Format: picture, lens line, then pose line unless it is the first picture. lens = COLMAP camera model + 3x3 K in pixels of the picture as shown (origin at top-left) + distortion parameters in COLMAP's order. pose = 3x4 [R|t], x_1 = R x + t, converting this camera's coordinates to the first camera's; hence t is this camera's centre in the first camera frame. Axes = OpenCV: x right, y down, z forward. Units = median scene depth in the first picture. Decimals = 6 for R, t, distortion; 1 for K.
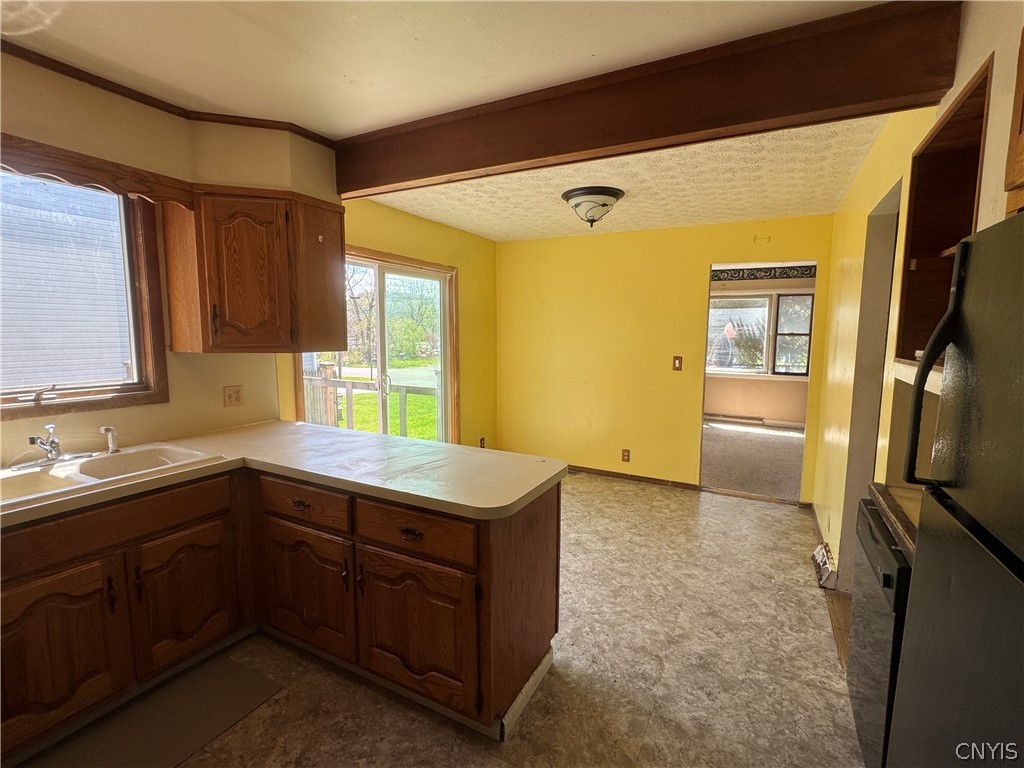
lens RADIAL K [[480.8, 0, 510.0], [0, 480.8, 384.8], [0, 0, 1]] dist [-0.004041, 0.000541]
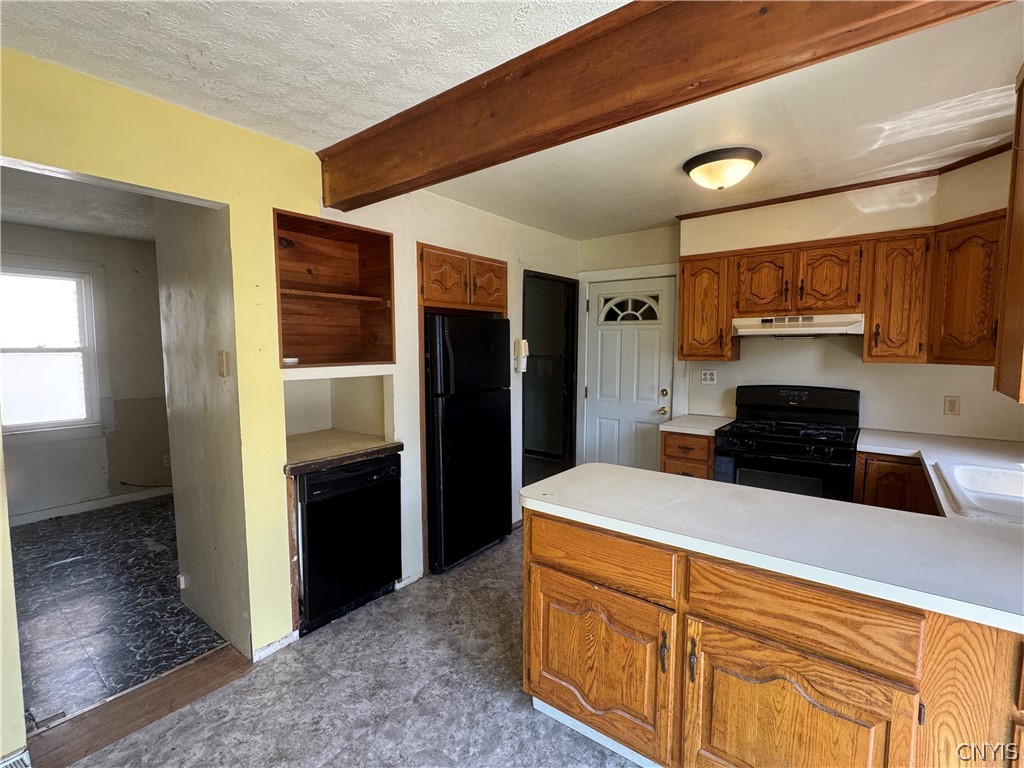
lens RADIAL K [[480.8, 0, 509.7], [0, 480.8, 384.6], [0, 0, 1]] dist [-0.004041, 0.000541]
pose [[-0.987242, -0.016414, 0.158378, -0.002856], [0.014974, 0.980693, 0.194979, -0.200163], [-0.158521, 0.194863, -0.967936, 1.745726]]
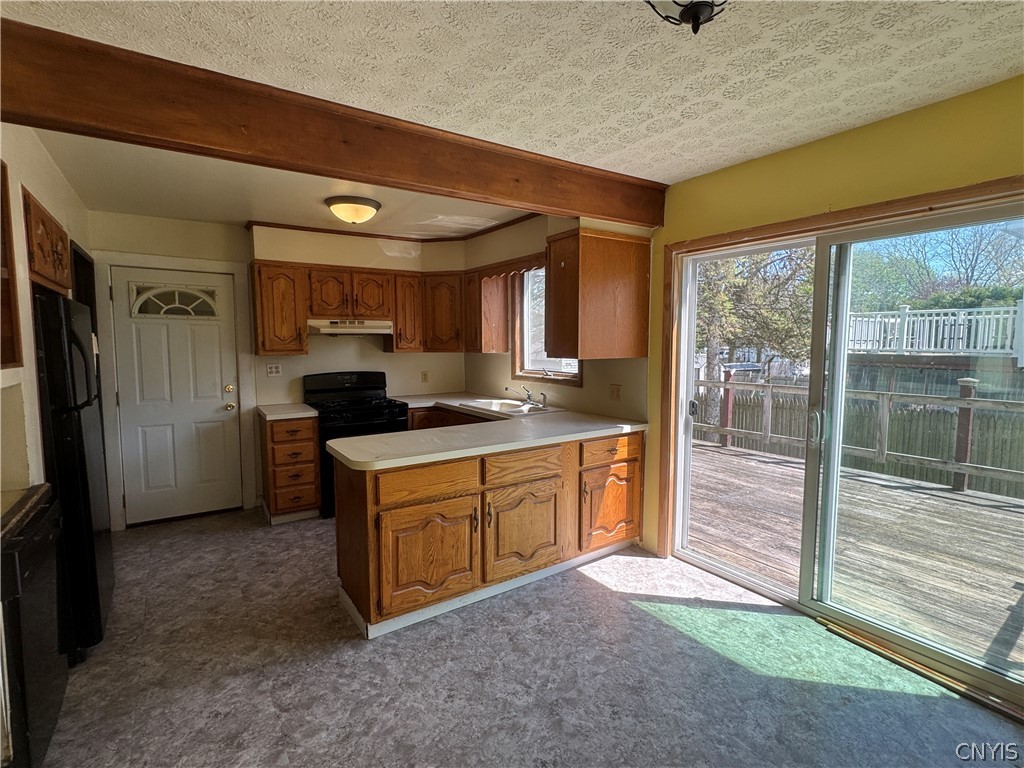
lens RADIAL K [[480.8, 0, 510.6], [0, 480.8, 383.2], [0, 0, 1]] dist [-0.004041, 0.000541]
pose [[-0.461640, 0.069400, -0.884349, 0.853513], [-0.101278, 0.986293, 0.130268, -0.175000], [0.881267, 0.149702, -0.448283, 1.667480]]
